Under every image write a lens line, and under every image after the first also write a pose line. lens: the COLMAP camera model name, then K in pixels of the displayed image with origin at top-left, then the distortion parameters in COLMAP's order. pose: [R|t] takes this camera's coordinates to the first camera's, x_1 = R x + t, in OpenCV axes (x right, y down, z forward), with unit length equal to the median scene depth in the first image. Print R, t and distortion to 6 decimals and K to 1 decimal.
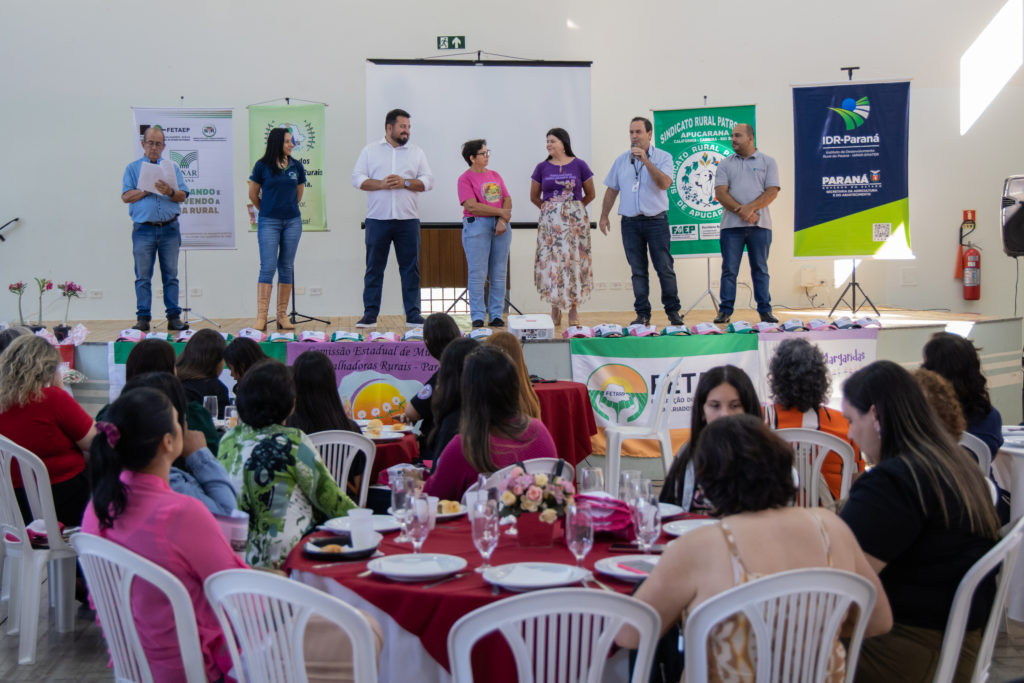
lens RADIAL K [[1541.3, 0, 508.9], [0, 1541.3, 310.4], [0, 0, 1]] dist [0.091755, 0.012427]
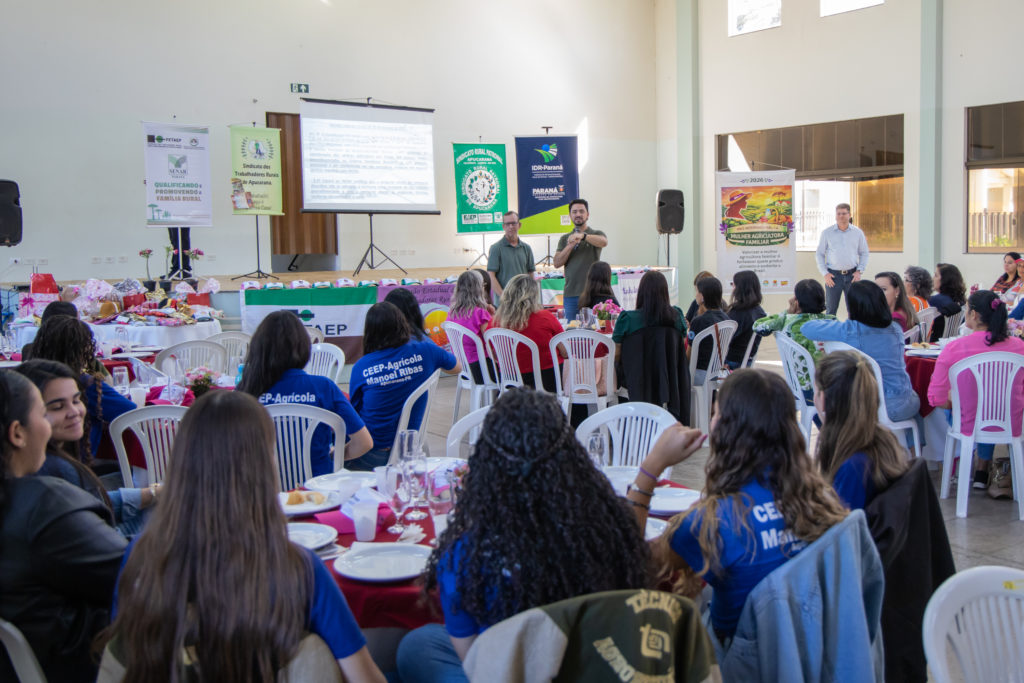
lens RADIAL K [[1025.2, 0, 584.8], [0, 1025.2, 311.6], [0, 0, 1]] dist [-0.009941, 0.027254]
pose [[0.840711, -0.038464, 0.540116, -0.401566], [0.019692, 0.998986, 0.040491, 0.006650], [-0.541126, -0.023406, 0.840616, 0.030039]]
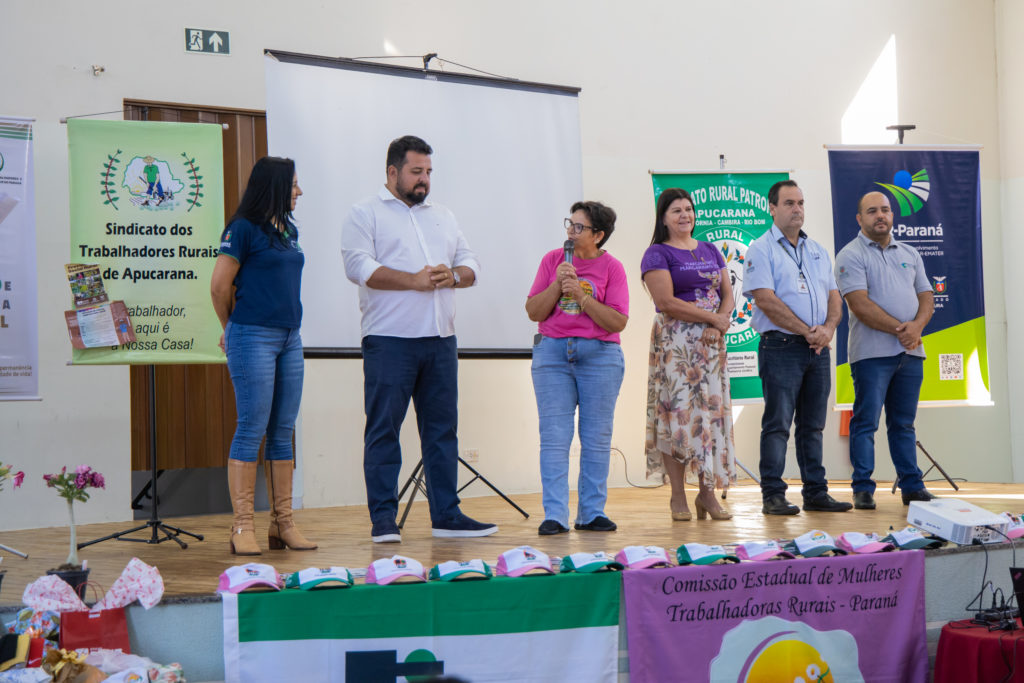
lens RADIAL K [[2052.6, 0, 579.6], [0, 2052.6, 306.9], [0, 0, 1]] dist [0.226502, 0.277410]
pose [[0.825350, 0.016824, 0.564371, -0.415712], [0.035165, 0.996084, -0.081119, -0.008600], [-0.563526, 0.086798, 0.821526, 0.345460]]
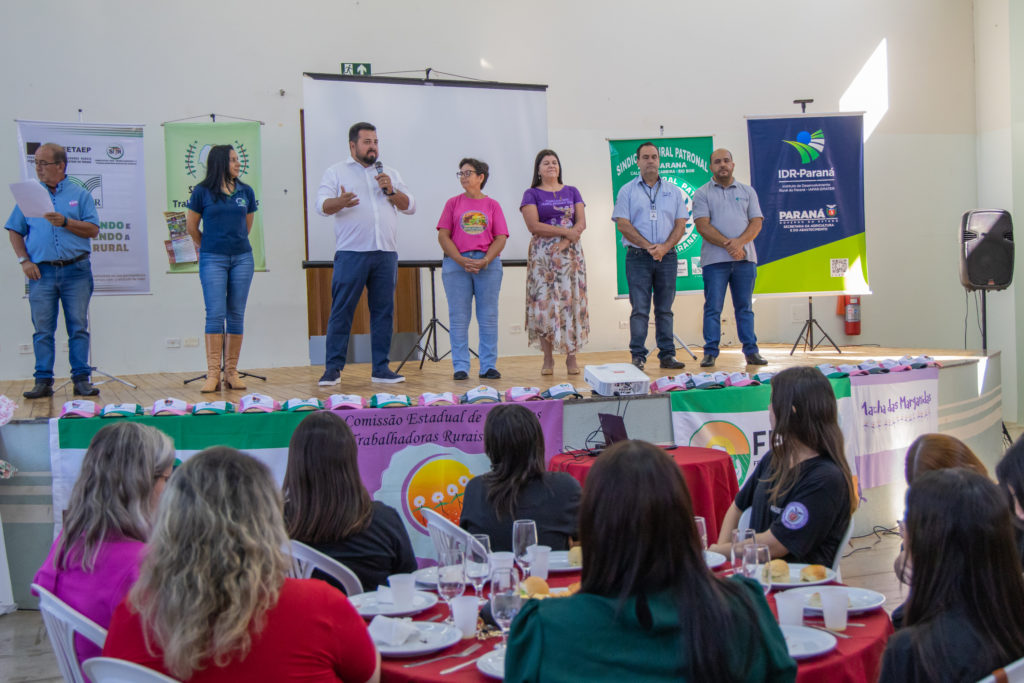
lens RADIAL K [[1241.1, 0, 555.0], [0, 1241.1, 328.6], [0, 0, 1]] dist [-0.014213, 0.195249]
pose [[0.961236, -0.022369, 0.274819, -0.152181], [0.026877, 0.999559, -0.012646, -0.006721], [-0.274415, 0.019542, 0.961413, 0.297400]]
